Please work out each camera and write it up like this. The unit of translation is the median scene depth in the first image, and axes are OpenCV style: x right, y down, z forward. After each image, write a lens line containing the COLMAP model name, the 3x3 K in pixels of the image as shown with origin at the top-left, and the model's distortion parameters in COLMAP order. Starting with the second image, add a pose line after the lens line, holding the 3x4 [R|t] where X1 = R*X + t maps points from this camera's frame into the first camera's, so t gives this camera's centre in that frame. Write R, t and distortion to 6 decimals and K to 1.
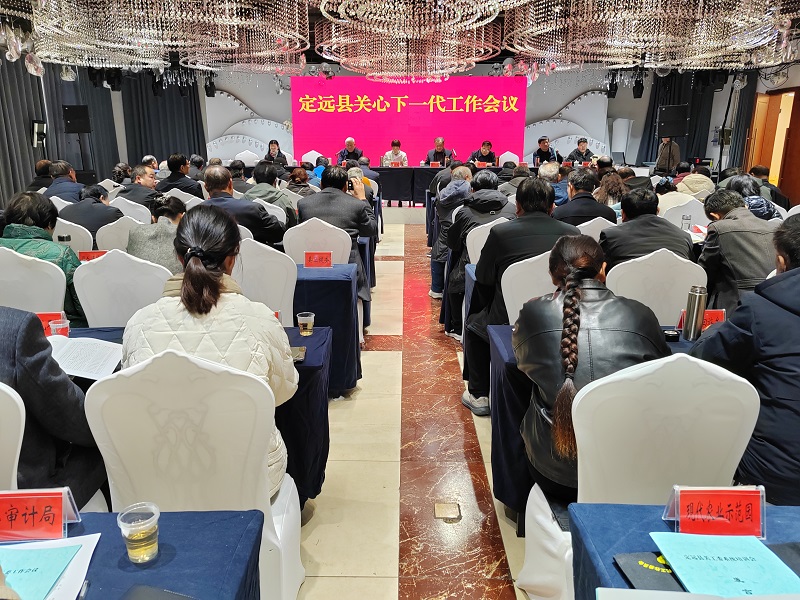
lens RADIAL K [[595.3, 0, 400.0], [0, 595.3, 300.0], [0, 0, 1]] dist [0.026058, -0.010458]
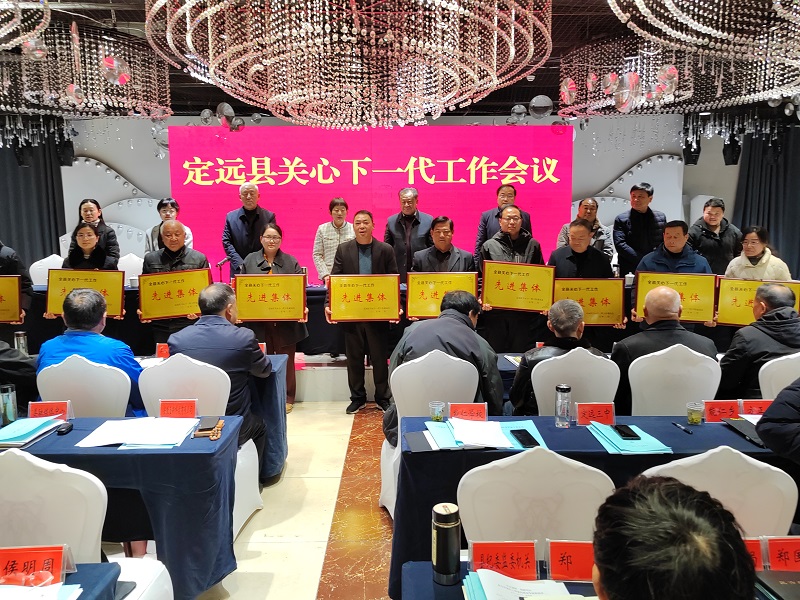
lens RADIAL K [[595.3, 0, 400.0], [0, 595.3, 300.0], [0, 0, 1]] dist [0.026058, -0.010458]
pose [[0.999841, -0.008383, 0.015750, 0.037498], [0.010376, 0.991329, -0.130993, -0.149868], [-0.014516, 0.131135, 0.991258, 0.517660]]
